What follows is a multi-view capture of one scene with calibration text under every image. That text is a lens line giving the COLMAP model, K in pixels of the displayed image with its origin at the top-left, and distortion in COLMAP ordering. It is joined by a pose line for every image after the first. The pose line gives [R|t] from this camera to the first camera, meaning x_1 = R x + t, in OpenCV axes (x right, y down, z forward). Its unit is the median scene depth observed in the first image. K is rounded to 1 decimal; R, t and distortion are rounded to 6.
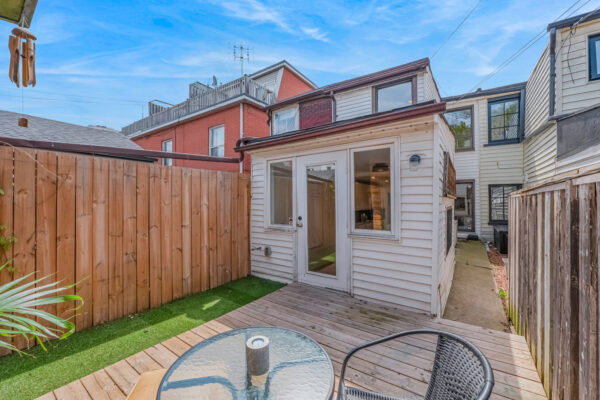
lens RADIAL K [[248.2, 0, 299.1], [0, 248.2, 200.7], [0, 0, 1]] dist [-0.011998, 0.001304]
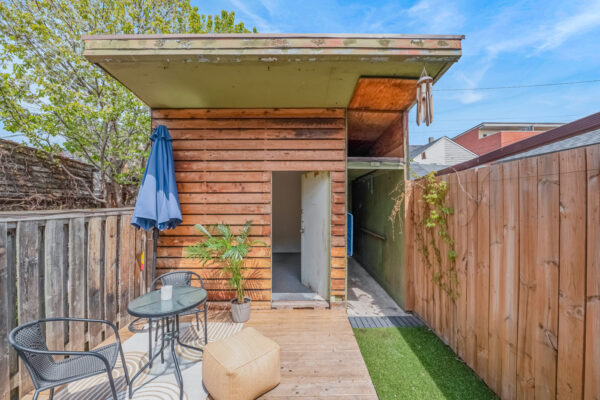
lens RADIAL K [[248.2, 0, 300.5], [0, 248.2, 200.6], [0, 0, 1]] dist [-0.011998, 0.001304]
pose [[-0.815298, 0.001135, -0.579041, 0.050110], [0.007914, 0.999927, -0.009183, -0.064130], [0.578988, -0.012069, -0.815247, 1.181422]]
